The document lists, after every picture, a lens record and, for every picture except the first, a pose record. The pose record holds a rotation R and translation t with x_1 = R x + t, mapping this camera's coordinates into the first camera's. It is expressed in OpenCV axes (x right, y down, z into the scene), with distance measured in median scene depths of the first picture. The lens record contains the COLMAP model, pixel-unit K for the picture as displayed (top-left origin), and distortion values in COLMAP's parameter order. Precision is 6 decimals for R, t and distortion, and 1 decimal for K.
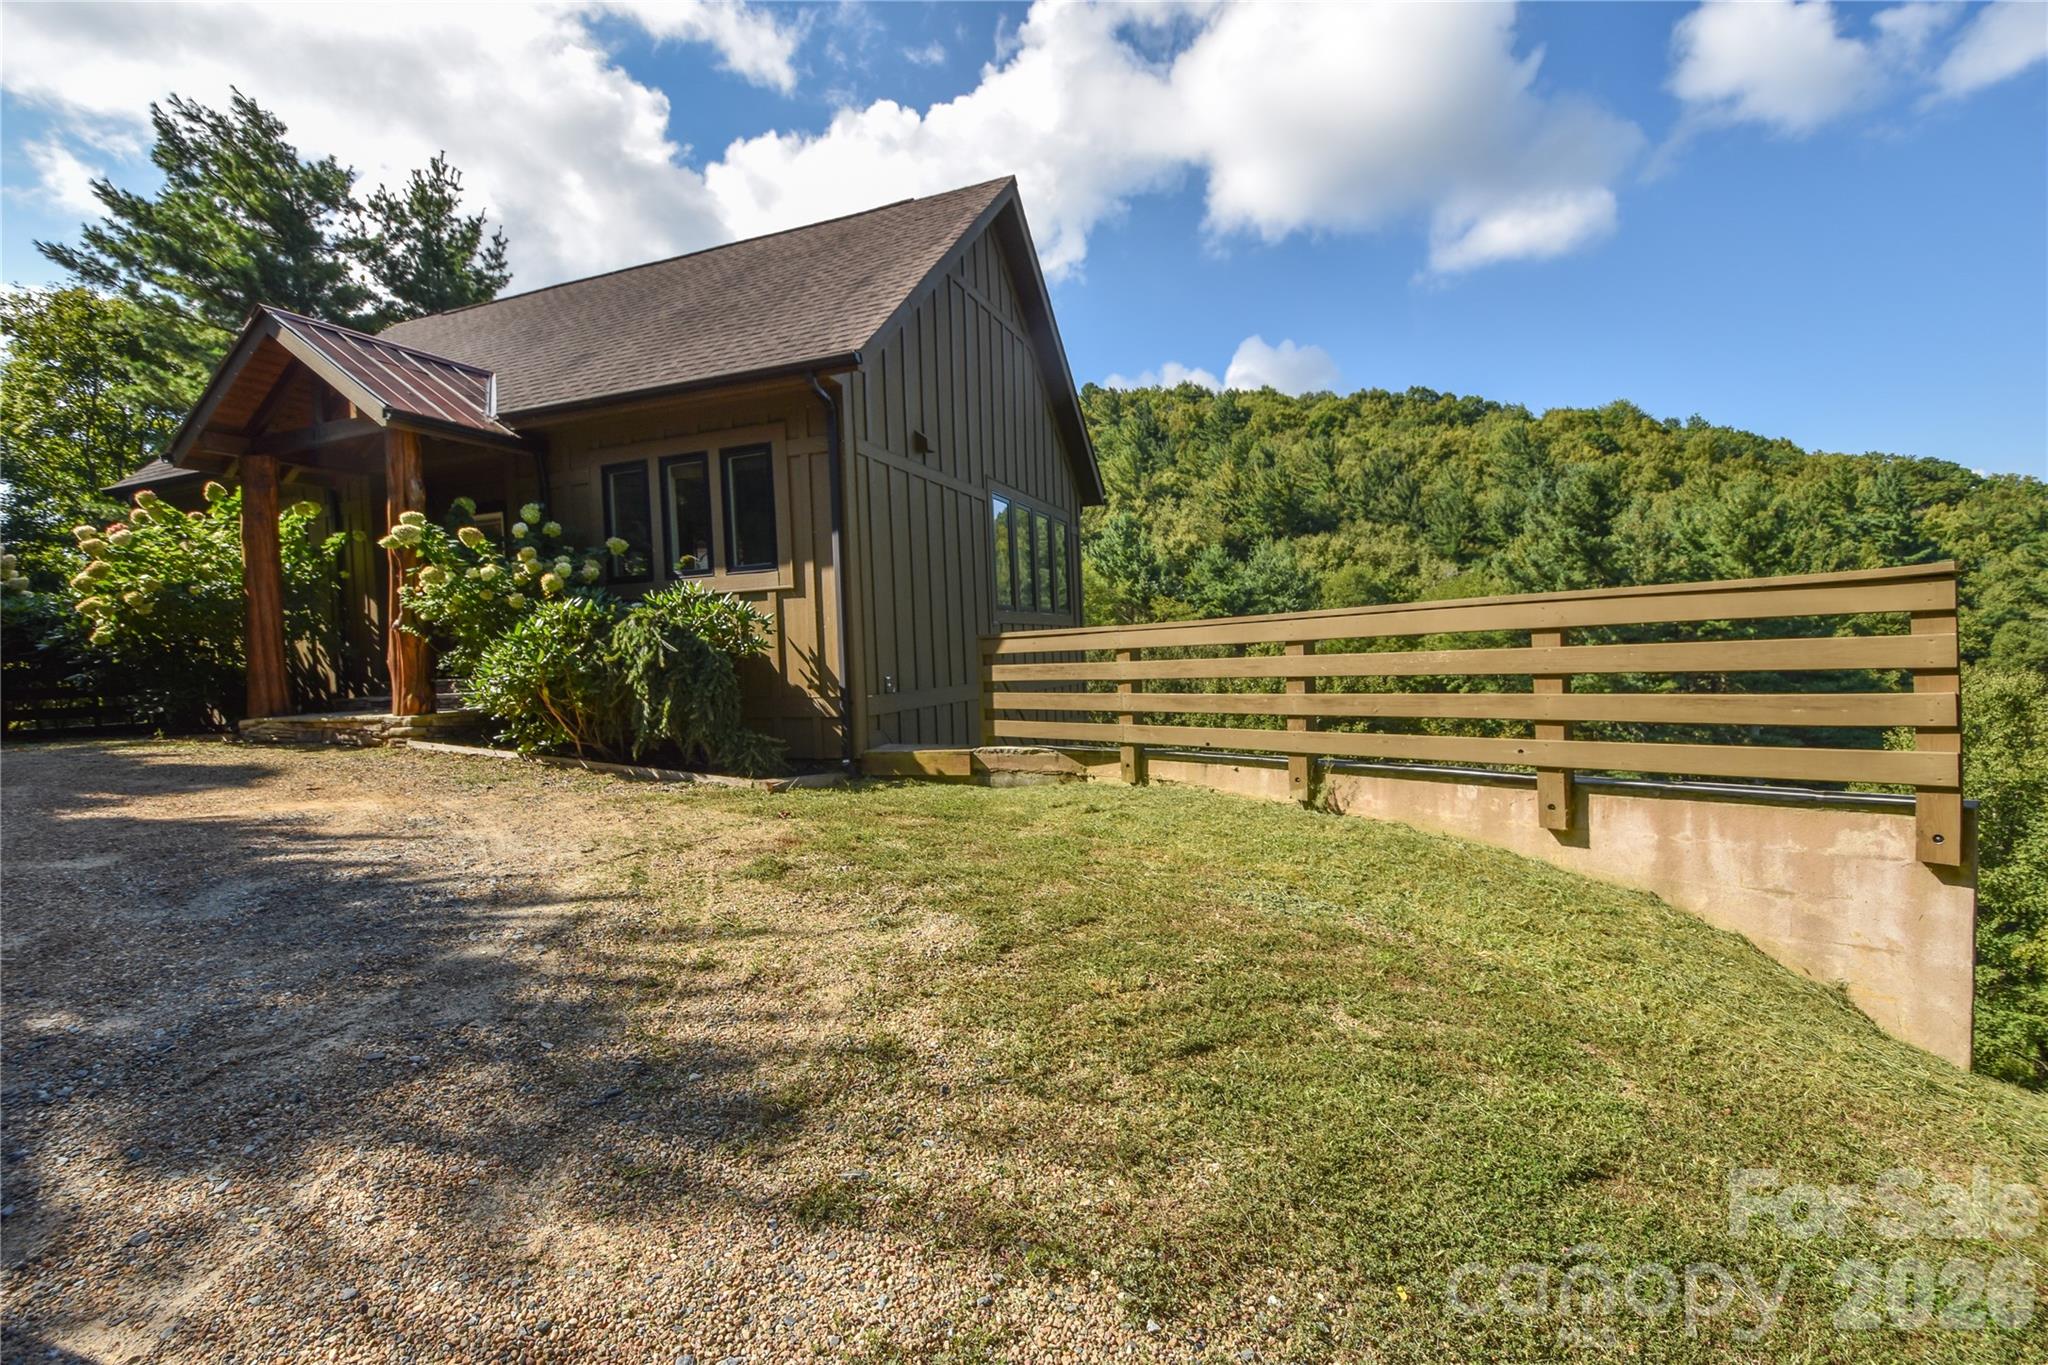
lens RADIAL K [[901.0, 0, 1022.5], [0, 901.0, 678.4], [0, 0, 1]] dist [0.004298, -0.010921]
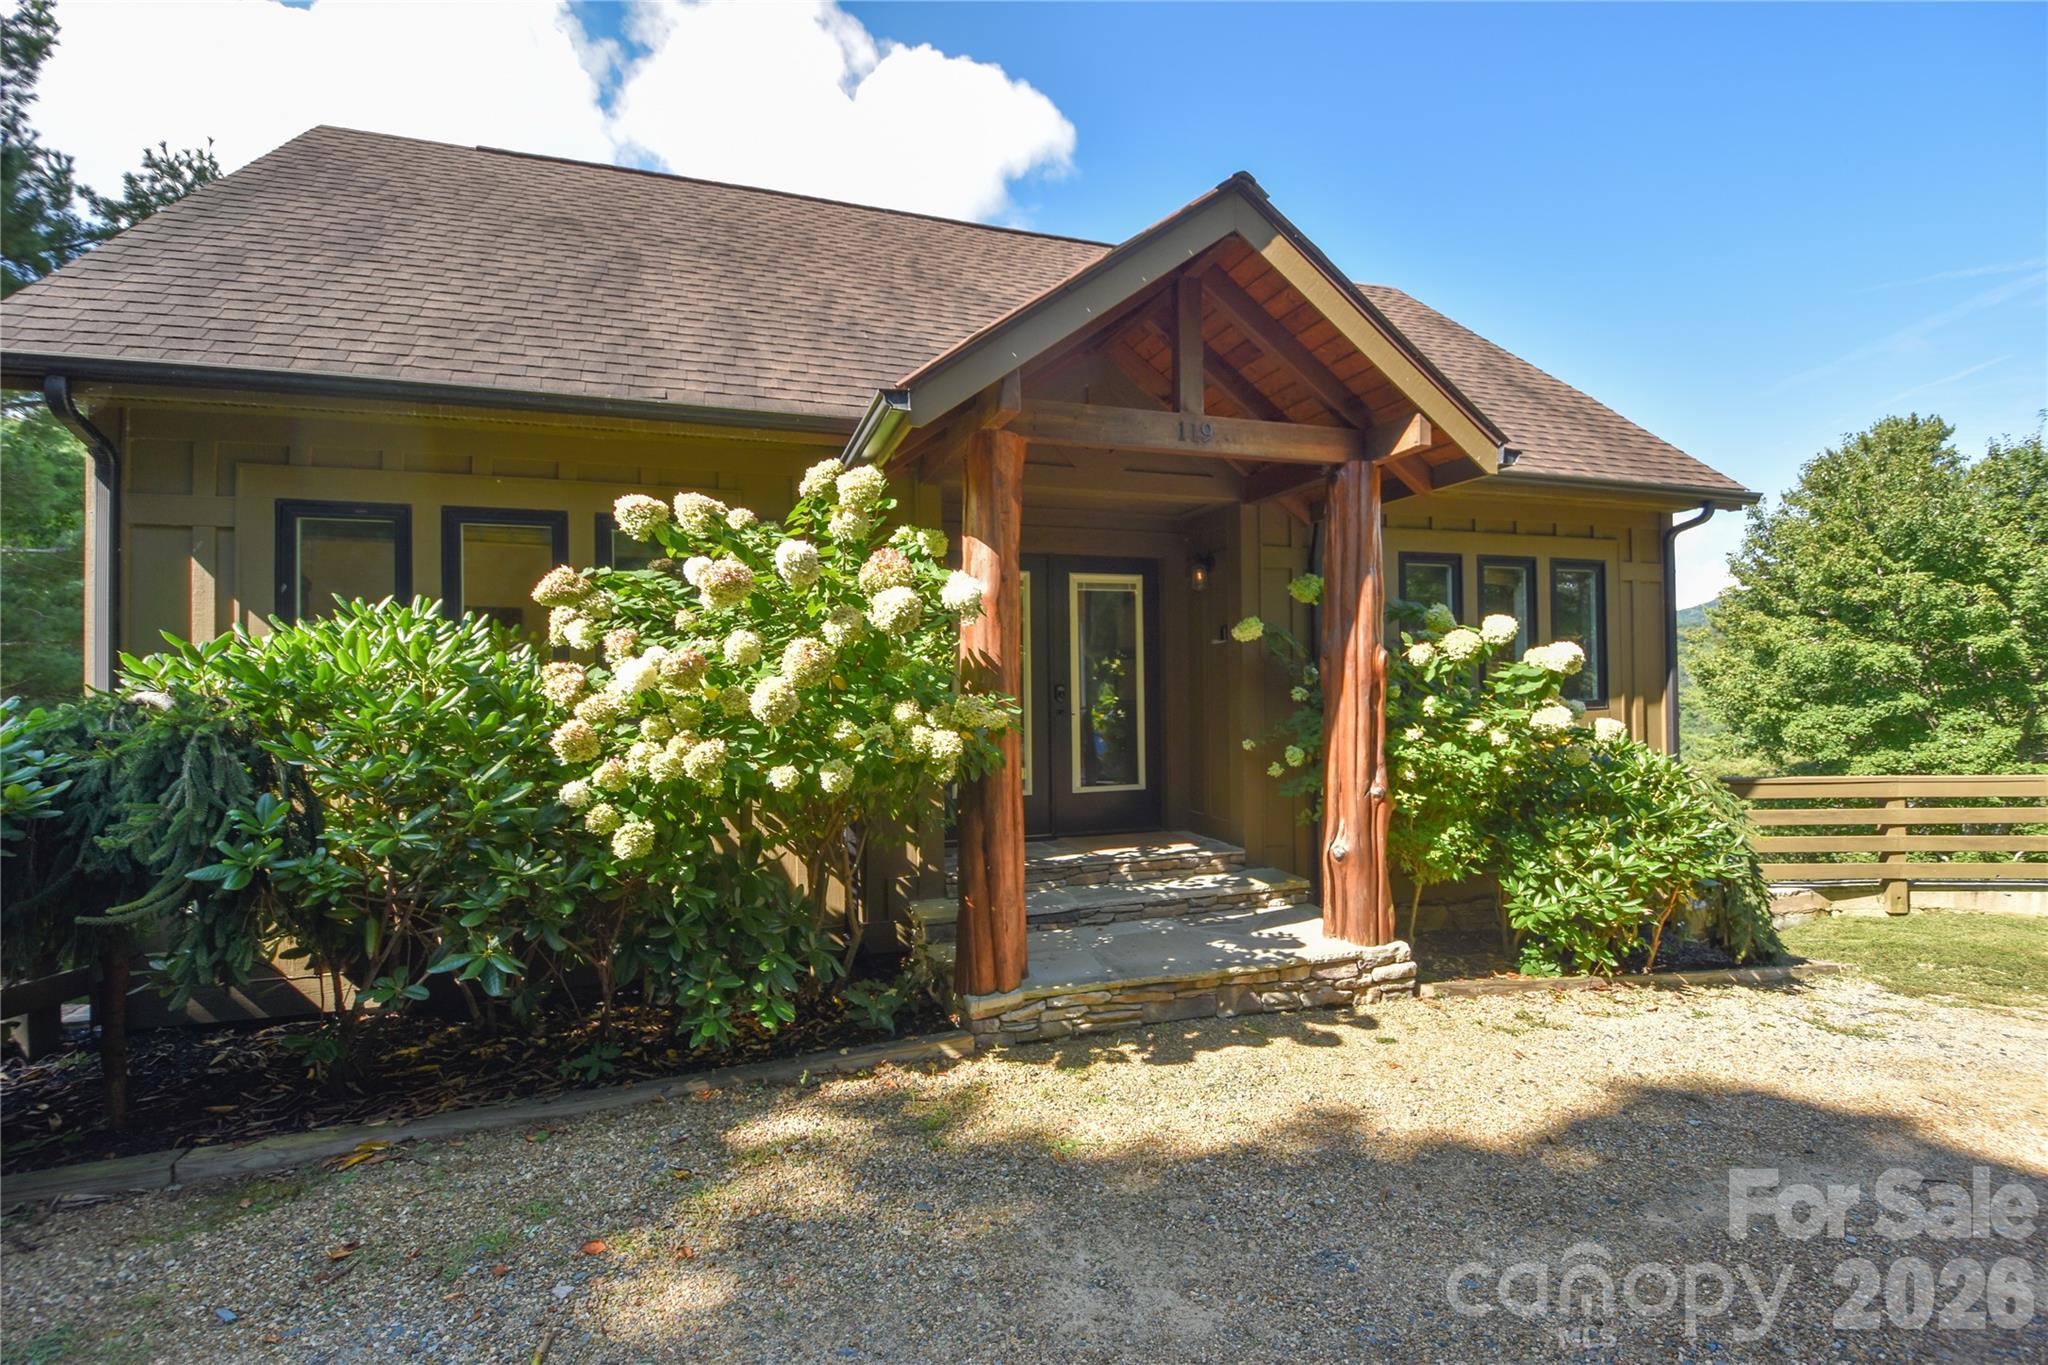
lens RADIAL K [[901.0, 0, 1022.9], [0, 901.0, 682.3], [0, 0, 1]] dist [0.004298, -0.010921]
pose [[0.777369, 0.036002, 0.628013, -1.257004], [0.000272, 0.998342, -0.057568, -0.096407], [-0.629044, 0.044923, 0.776070, 0.685554]]
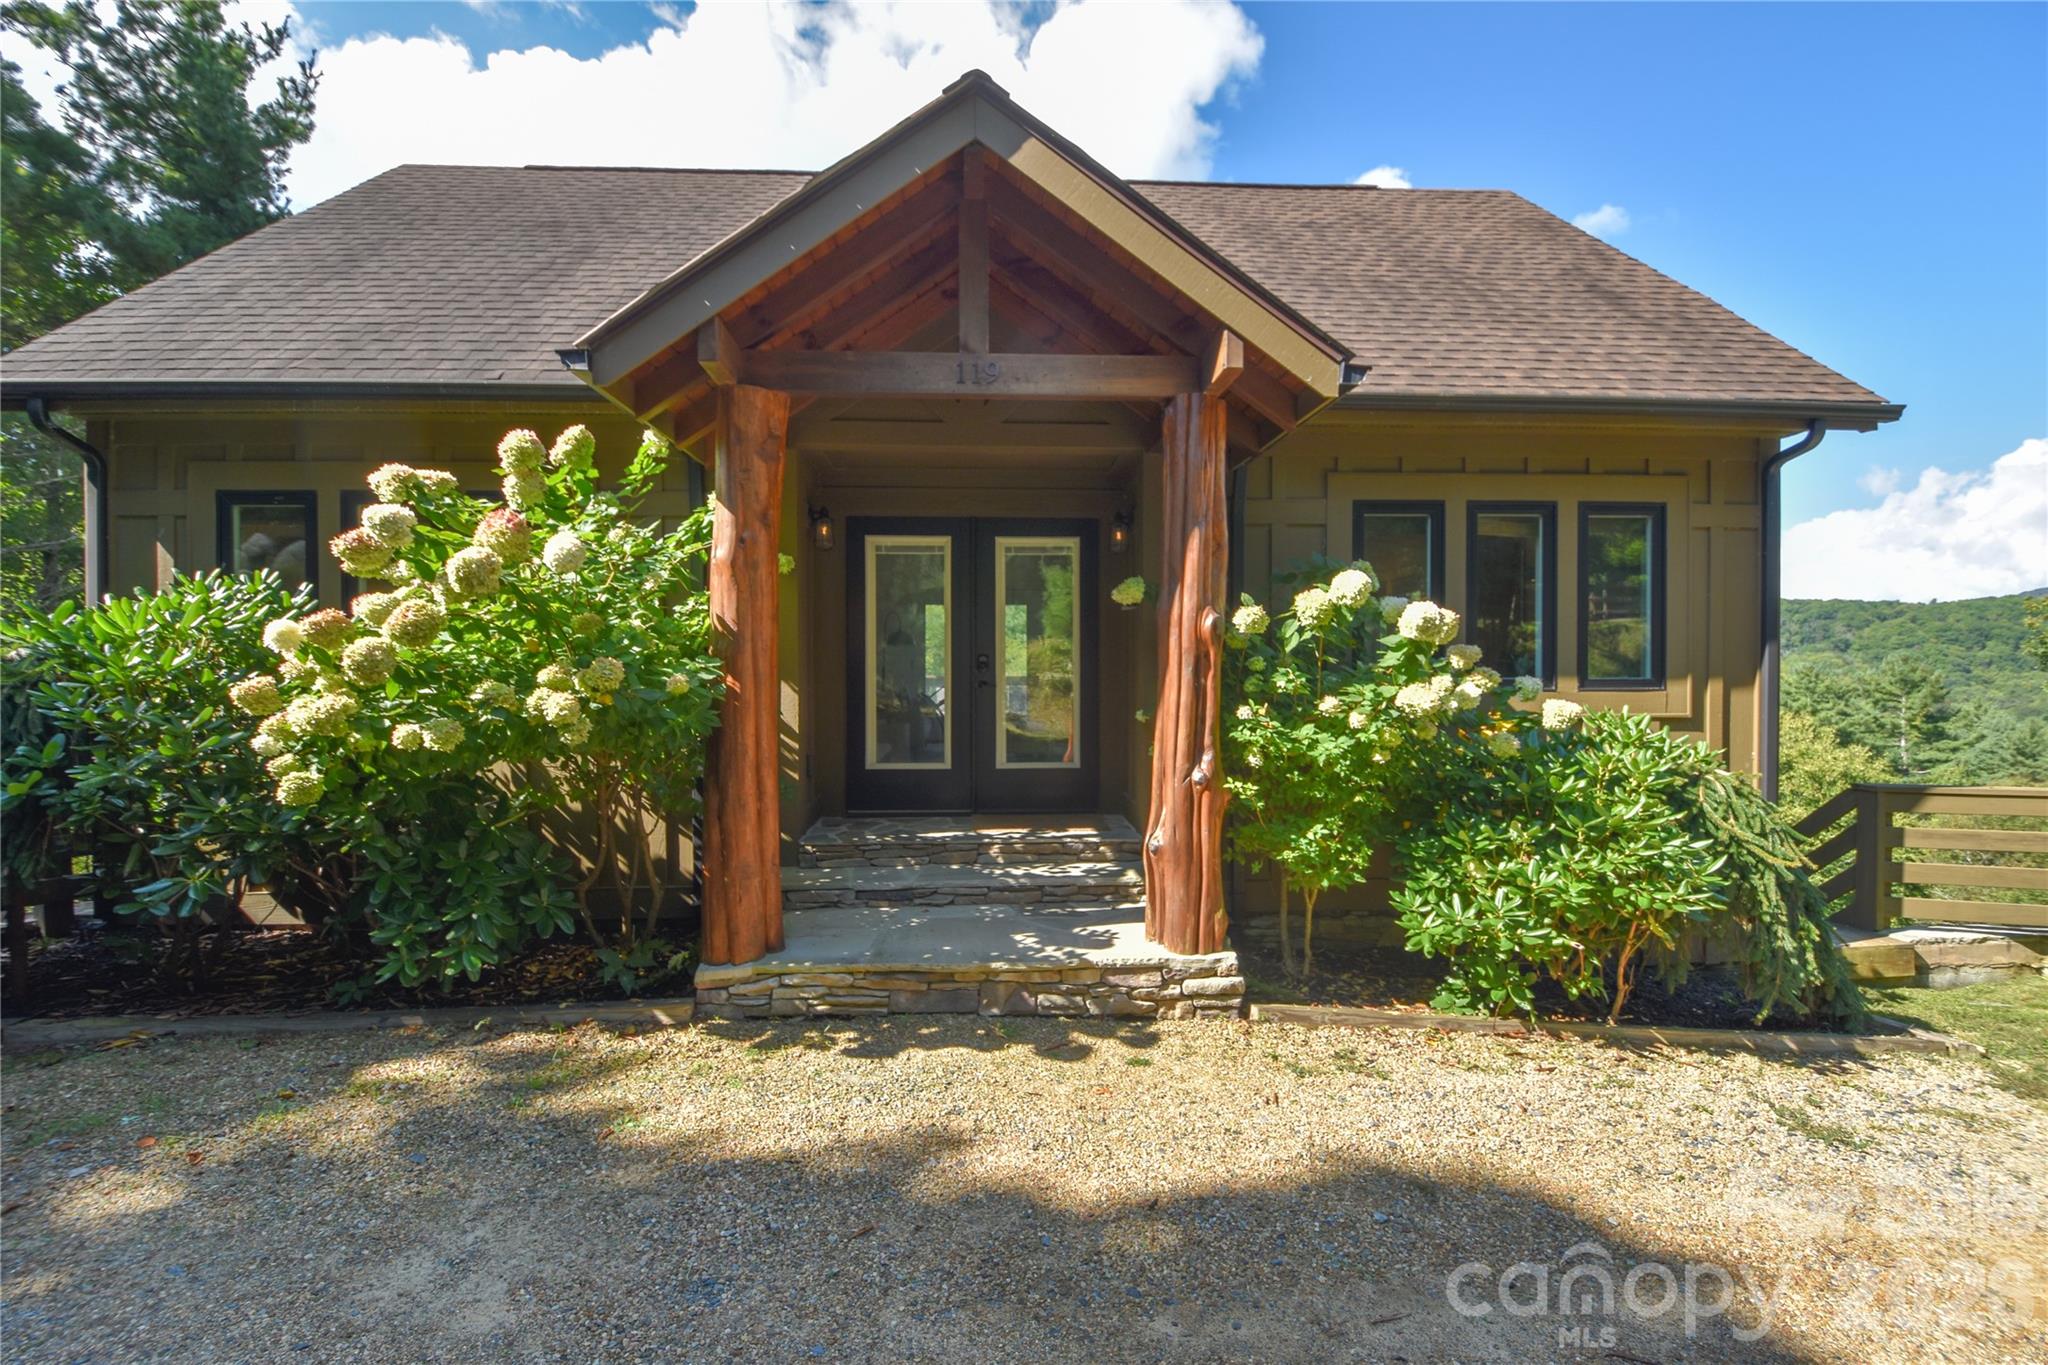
lens RADIAL K [[901.0, 0, 1041.2], [0, 901.0, 682.1], [0, 0, 1]] dist [0.004298, -0.010921]
pose [[0.915702, 0.032139, 0.400571, -0.988833], [-0.022590, 0.999337, -0.028540, -0.096311], [-0.401223, 0.017085, 0.915821, 0.568505]]
